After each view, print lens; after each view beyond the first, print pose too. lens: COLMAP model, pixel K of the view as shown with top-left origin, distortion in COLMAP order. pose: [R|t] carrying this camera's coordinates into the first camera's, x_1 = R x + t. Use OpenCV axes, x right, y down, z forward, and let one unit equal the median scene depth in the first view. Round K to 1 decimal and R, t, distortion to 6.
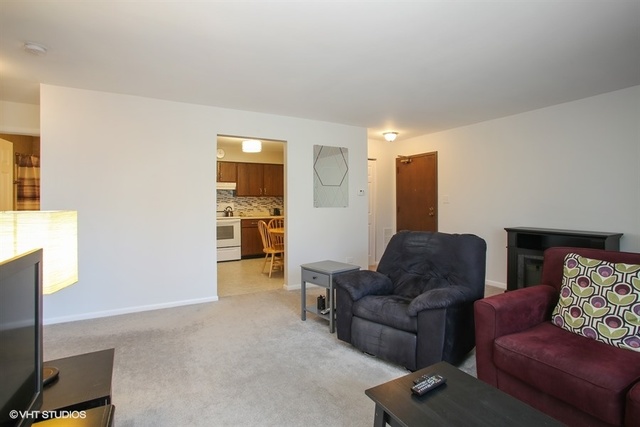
lens RADIAL K [[324.6, 0, 324.7], [0, 324.6, 198.5], [0, 0, 1]] dist [-0.028882, 0.003701]
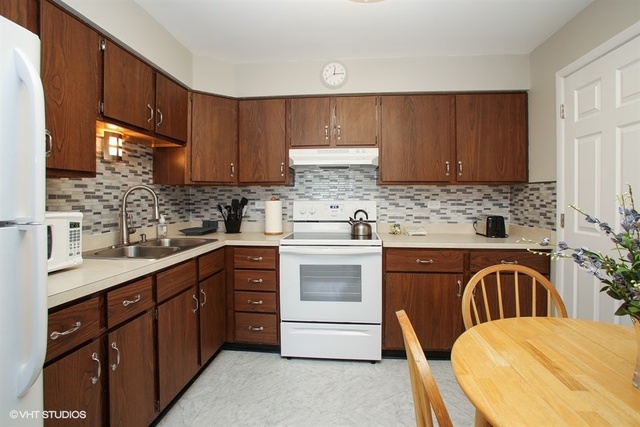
lens RADIAL K [[324.6, 0, 319.6], [0, 324.6, 197.9], [0, 0, 1]] dist [-0.028882, 0.003701]
pose [[0.814593, 0.003607, -0.580021, -0.102793], [-0.000030, 0.999981, 0.006177, 0.007793], [0.580033, -0.005014, 0.814578, 0.615102]]
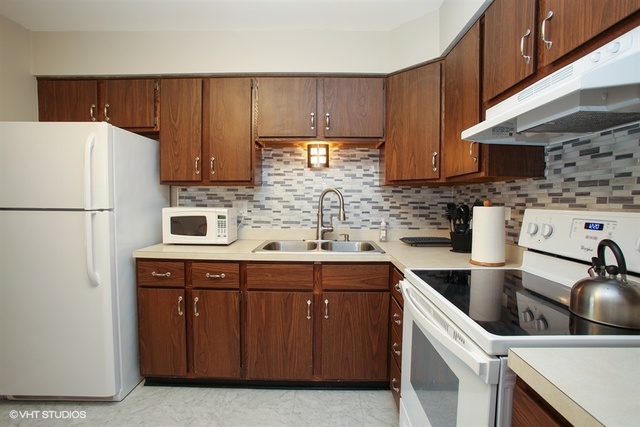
lens RADIAL K [[324.6, 0, 318.6], [0, 324.6, 214.0], [0, 0, 1]] dist [-0.028882, 0.003701]
pose [[-0.496975, 0.039957, -0.866844, -0.123010], [-0.001738, 0.998891, 0.047041, 0.008601], [0.867763, 0.024885, -0.496355, 0.918007]]
